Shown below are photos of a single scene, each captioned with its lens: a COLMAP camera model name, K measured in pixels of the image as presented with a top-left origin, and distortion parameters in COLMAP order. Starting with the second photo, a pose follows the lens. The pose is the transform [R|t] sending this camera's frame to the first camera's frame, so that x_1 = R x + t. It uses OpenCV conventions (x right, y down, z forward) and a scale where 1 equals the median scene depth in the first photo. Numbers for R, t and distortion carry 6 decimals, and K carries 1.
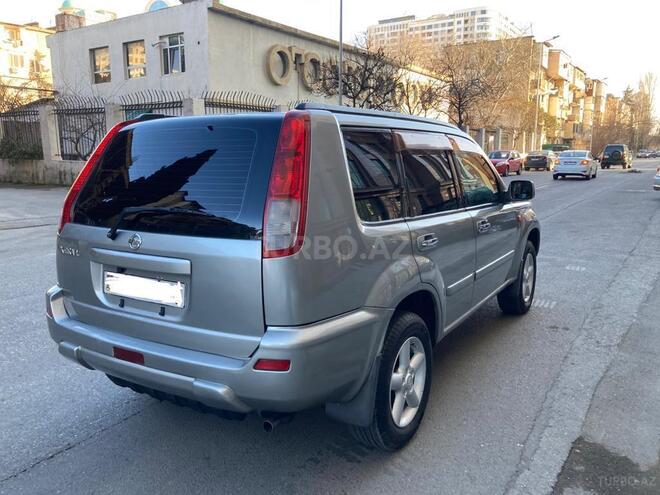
lens RADIAL K [[539.9, 0, 329.5], [0, 539.9, 247.1], [0, 0, 1]] dist [0.016301, -0.007975]
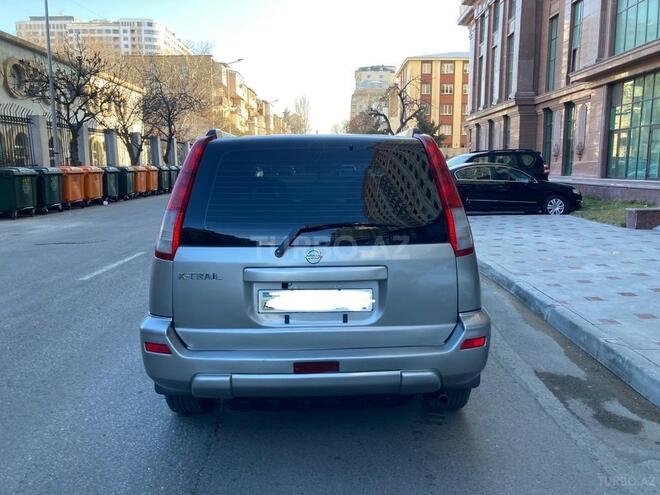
lens RADIAL K [[539.9, 0, 334.1], [0, 539.9, 245.6], [0, 0, 1]] dist [0.016301, -0.007975]
pose [[0.836180, -0.078522, 0.542805, -0.082033], [0.092074, 0.995750, 0.002207, -0.002610], [-0.540671, 0.048133, 0.839856, 0.010431]]
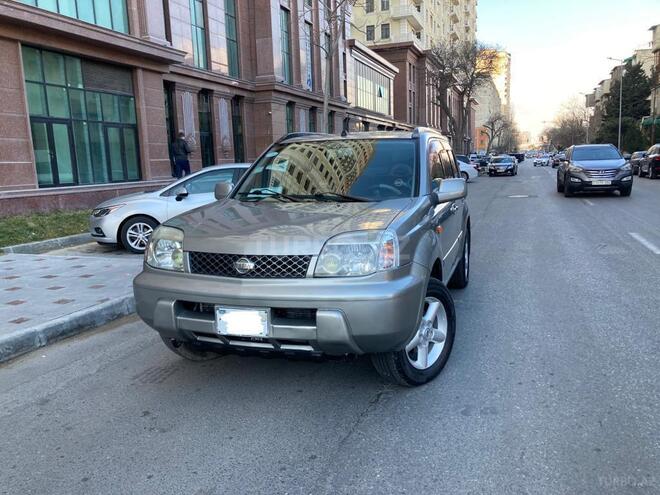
lens RADIAL K [[539.9, 0, 327.6], [0, 539.9, 248.5], [0, 0, 1]] dist [0.016301, -0.007975]
pose [[-0.971409, 0.072498, -0.226072, 0.068551], [-0.002402, 0.949184, 0.314711, -0.056527], [0.237400, 0.306256, -0.921872, 0.348920]]
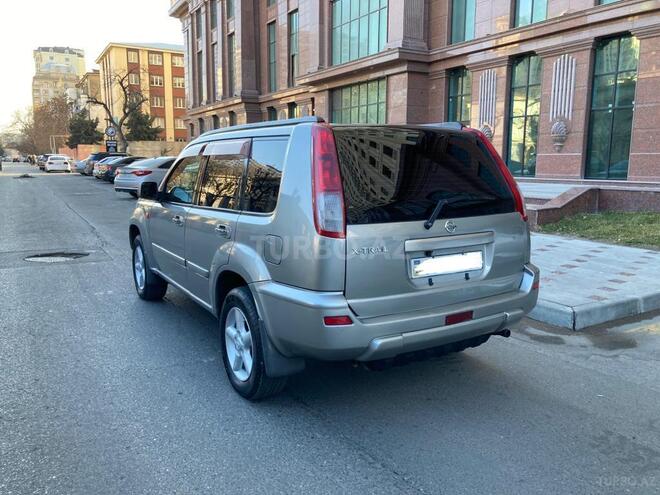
lens RADIAL K [[539.9, 0, 331.2], [0, 539.9, 246.3], [0, 0, 1]] dist [0.016301, -0.007975]
pose [[0.448413, -0.133949, 0.883733, -0.147603], [0.144198, 0.986597, 0.076373, -0.009278], [-0.882118, 0.093186, 0.461718, 0.062349]]
